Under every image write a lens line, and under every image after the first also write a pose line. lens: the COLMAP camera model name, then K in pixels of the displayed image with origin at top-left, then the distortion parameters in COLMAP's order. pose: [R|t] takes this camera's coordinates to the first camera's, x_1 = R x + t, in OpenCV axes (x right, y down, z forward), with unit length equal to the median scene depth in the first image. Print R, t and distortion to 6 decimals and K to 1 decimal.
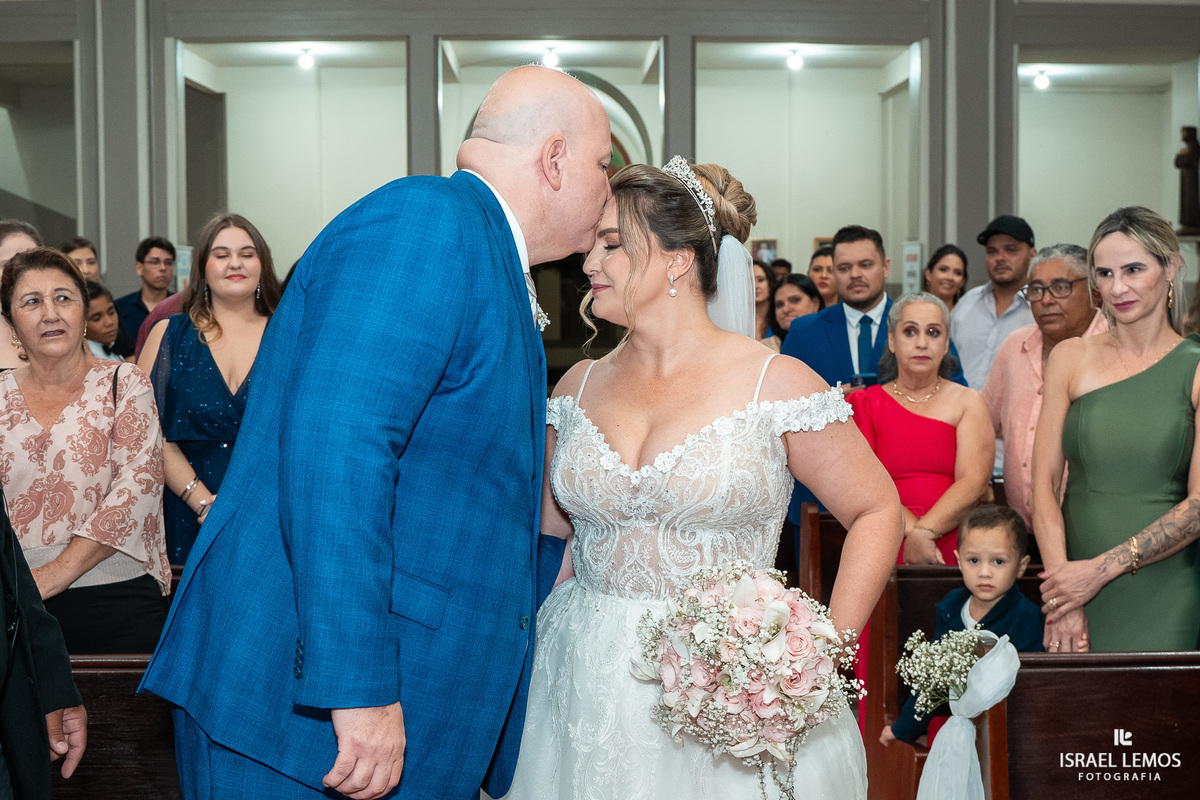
lens RADIAL K [[1517.5, 0, 600.0], [0, 1517.5, 400.0], [0, 0, 1]] dist [-0.090732, -0.010205]
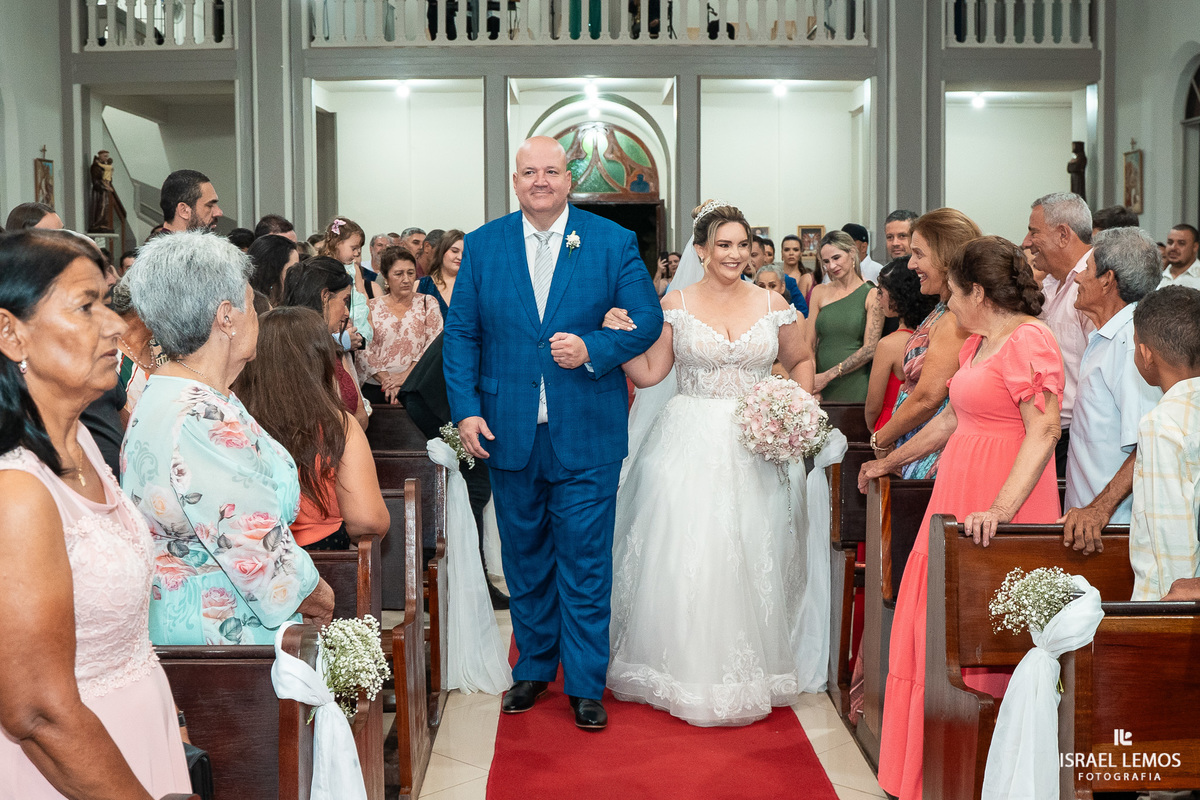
lens RADIAL K [[1517.5, 0, 600.0], [0, 1517.5, 400.0], [0, 0, 1]] dist [-0.090732, -0.010205]
pose [[0.999786, 0.001398, -0.020637, 0.002512], [-0.001103, 0.999897, 0.014331, 0.026066], [0.020655, -0.014306, 0.999684, -0.334586]]
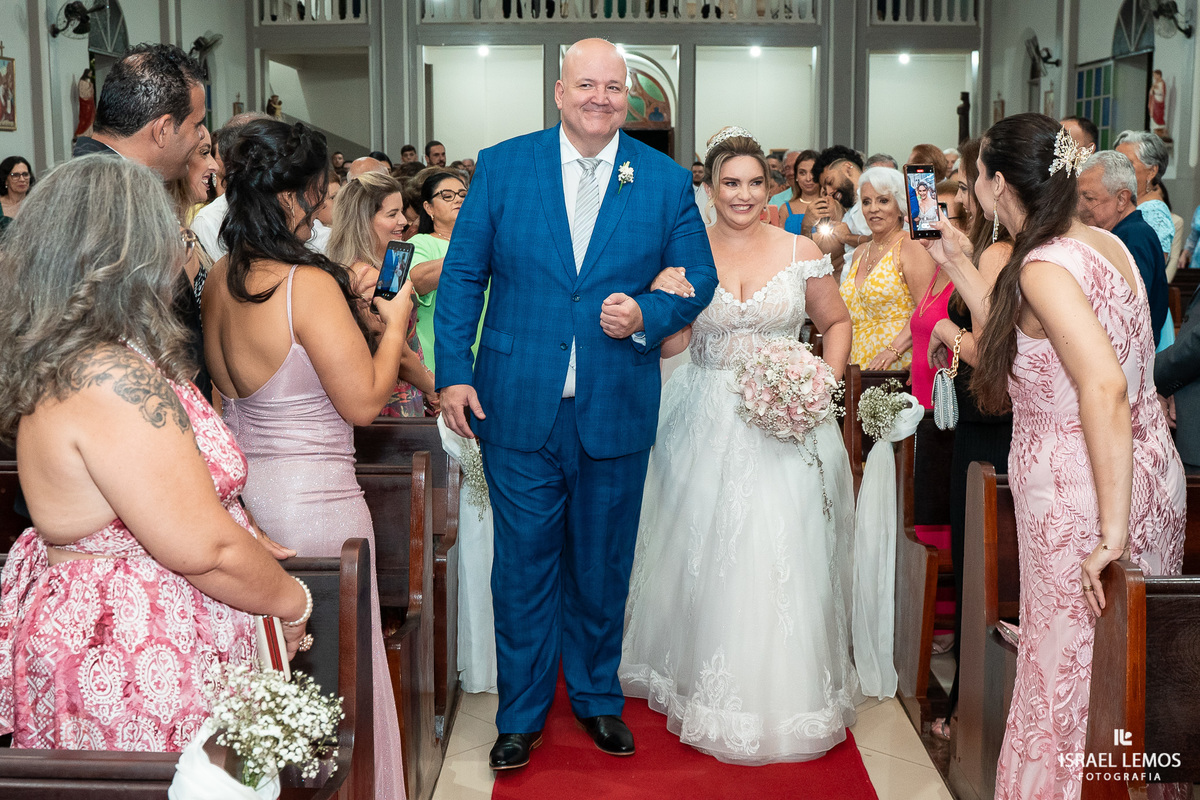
lens RADIAL K [[1517.5, 0, 600.0], [0, 1517.5, 400.0], [0, 0, 1]] dist [-0.090732, -0.010205]
pose [[0.999204, 0.010711, -0.038423, 0.020234], [-0.007790, 0.997126, 0.075365, 0.061088], [0.039120, -0.075006, 0.996415, -0.912461]]
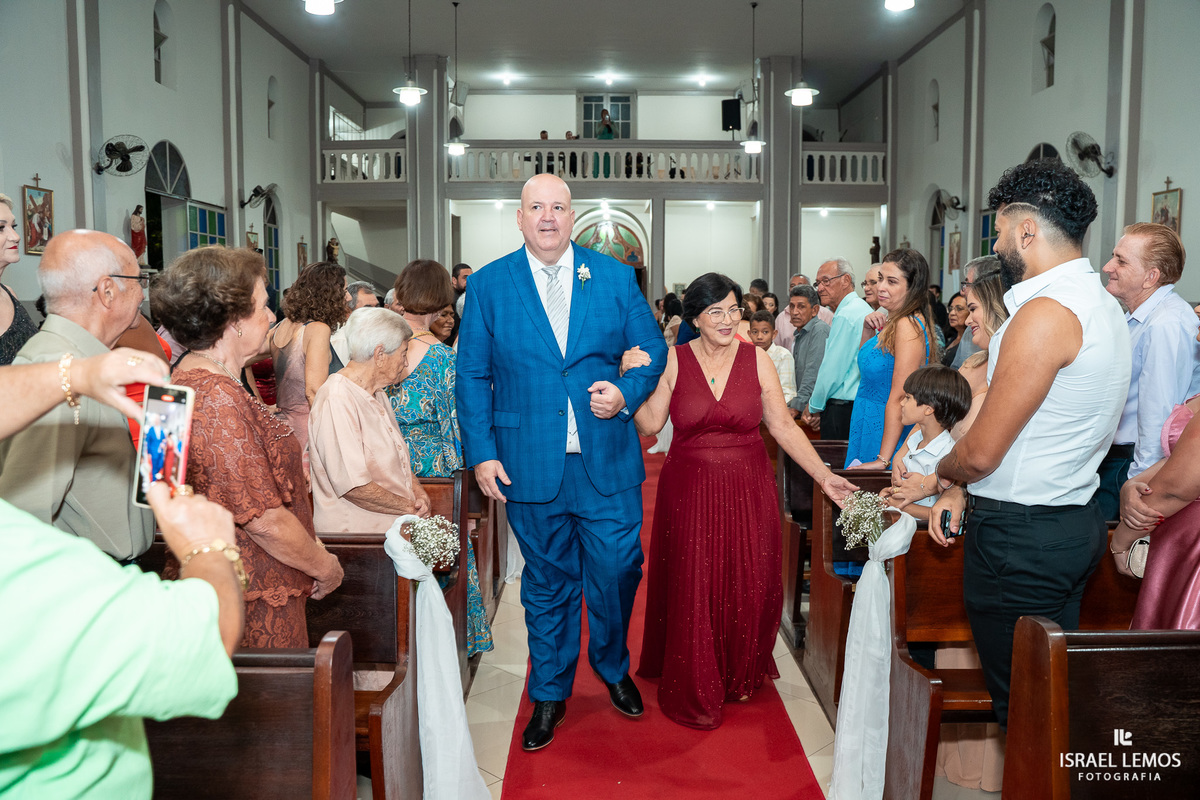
lens RADIAL K [[976.4, 0, 600.0], [0, 976.4, 400.0], [0, 0, 1]] dist [-0.098967, 0.000614]
pose [[0.999435, 0.010091, -0.032052, 0.012529], [-0.009326, 0.999671, 0.023910, 0.042417], [0.032283, -0.023598, 0.999200, -0.548166]]
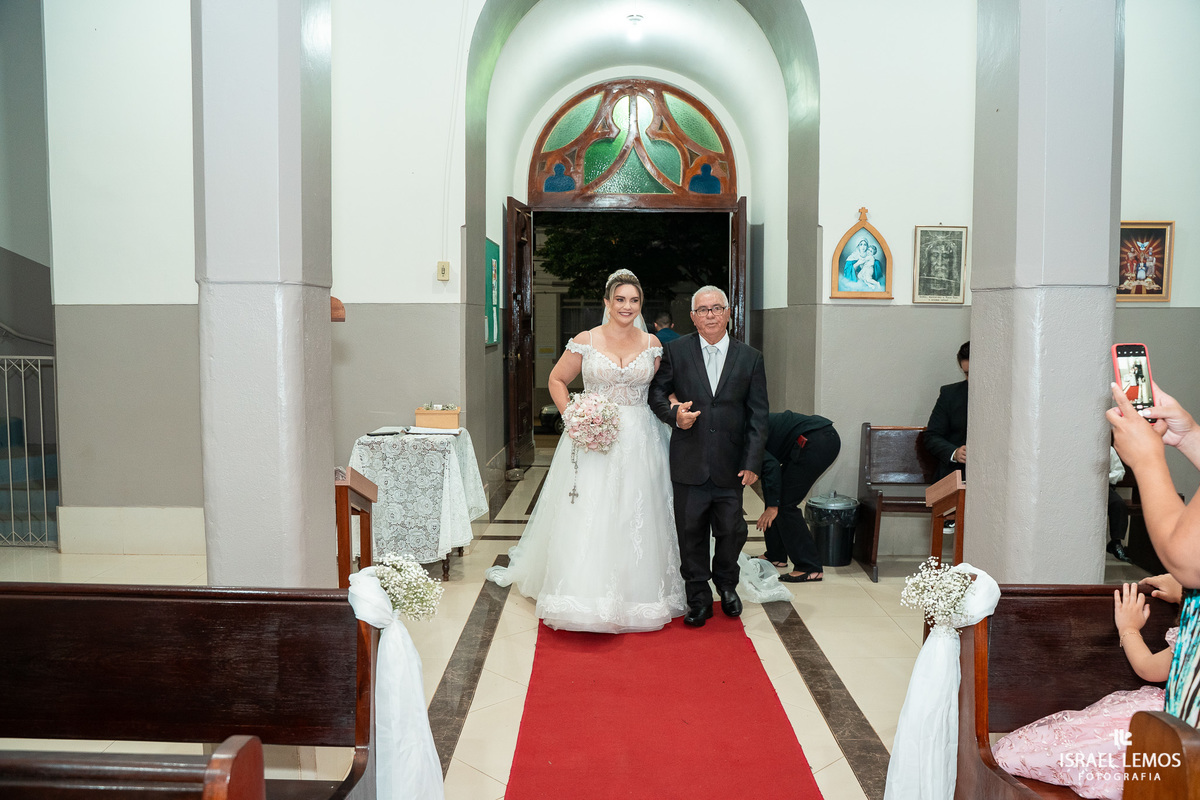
lens RADIAL K [[976.4, 0, 600.0], [0, 976.4, 400.0], [0, 0, 1]] dist [-0.098967, 0.000614]
pose [[0.997437, 0.028420, -0.065659, -0.013049], [-0.028989, 0.999550, -0.007728, -0.038299], [0.065409, 0.009612, 0.997812, 0.768237]]
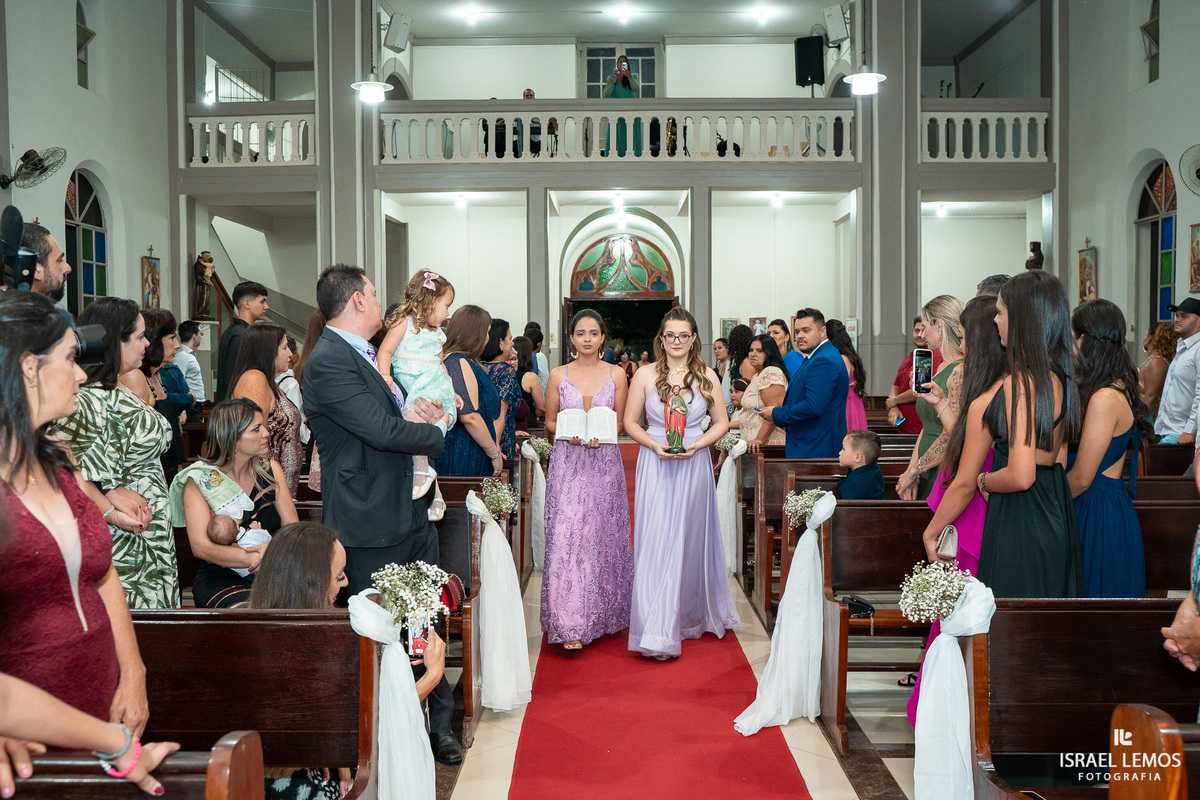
lens RADIAL K [[1097.9, 0, 600.0], [0, 1097.9, 400.0], [0, 0, 1]] dist [-0.051276, -0.003534]
pose [[0.998916, 0.001490, -0.046533, 0.001480], [-0.002974, 0.999488, -0.031856, 0.015875], [0.046462, 0.031959, 0.998409, -0.130212]]
